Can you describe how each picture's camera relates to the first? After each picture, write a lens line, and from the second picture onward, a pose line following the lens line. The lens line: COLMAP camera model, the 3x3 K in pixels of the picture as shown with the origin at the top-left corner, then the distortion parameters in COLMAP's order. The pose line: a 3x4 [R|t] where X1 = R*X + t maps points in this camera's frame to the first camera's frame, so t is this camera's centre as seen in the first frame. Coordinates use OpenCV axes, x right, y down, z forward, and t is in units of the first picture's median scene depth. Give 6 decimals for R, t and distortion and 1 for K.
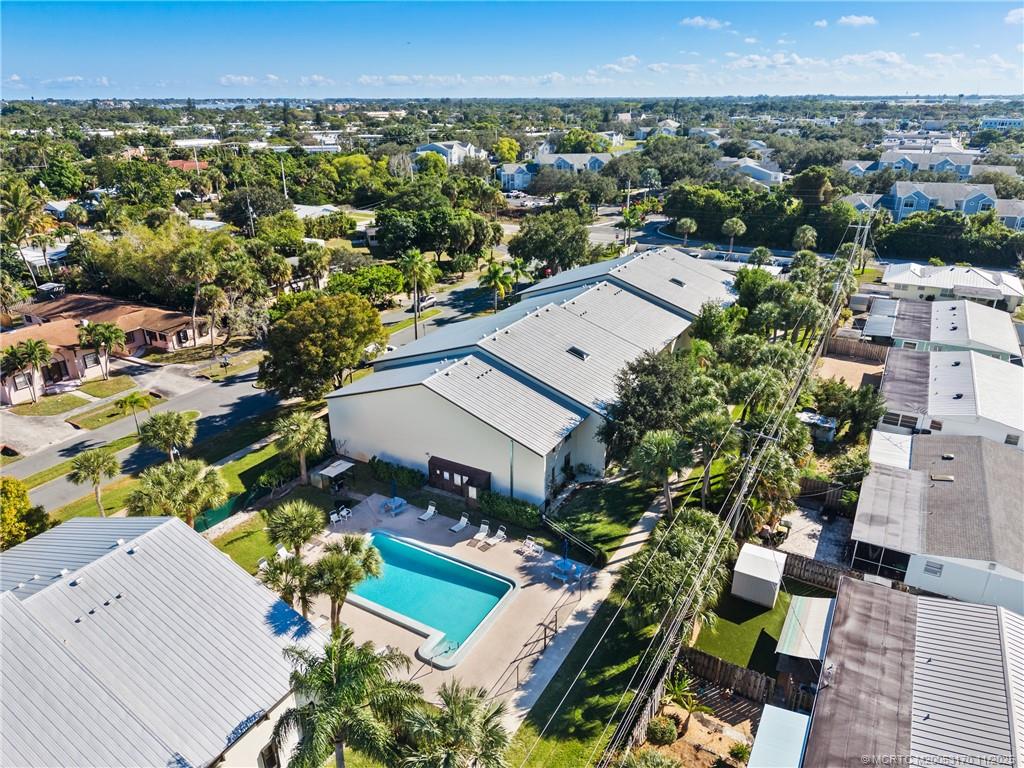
lens RADIAL K [[679.0, 0, 513.0], [0, 679.0, 382.5], [0, 0, 1]] dist [0.009222, 0.001575]
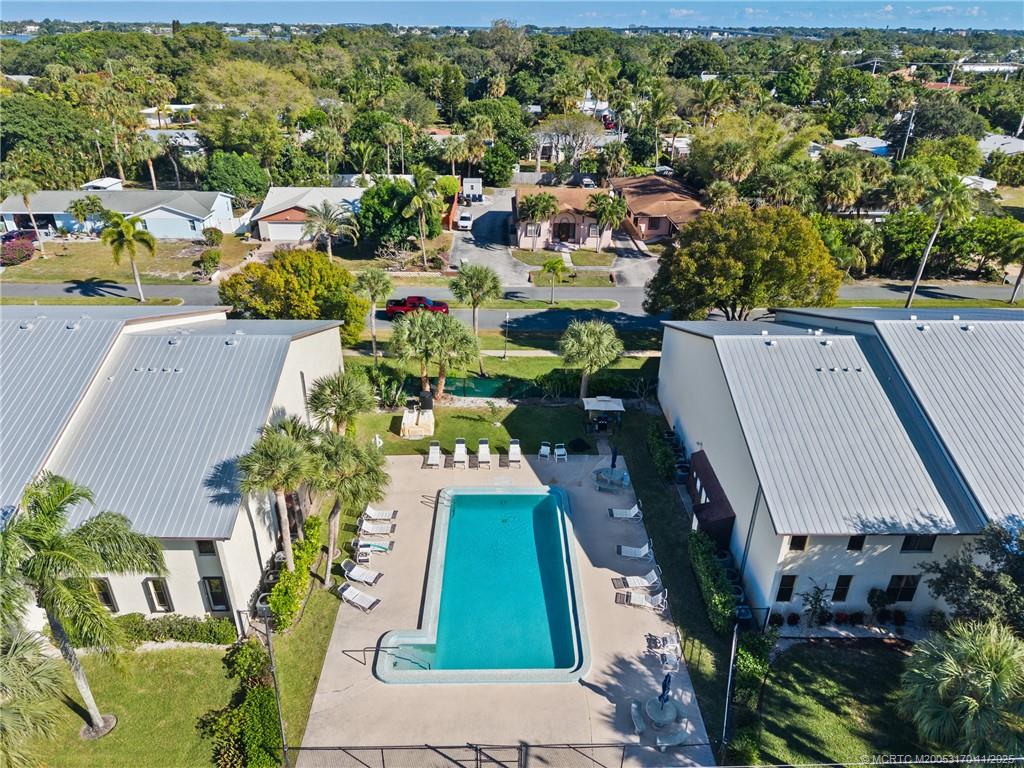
lens RADIAL K [[679.0, 0, 511.4], [0, 679.0, 385.6], [0, 0, 1]] dist [0.009222, 0.001575]
pose [[0.504617, 0.402471, -0.763793, 0.264812], [-0.333913, 0.906826, 0.257233, -0.056905], [0.796156, 0.125236, 0.591990, 0.437039]]
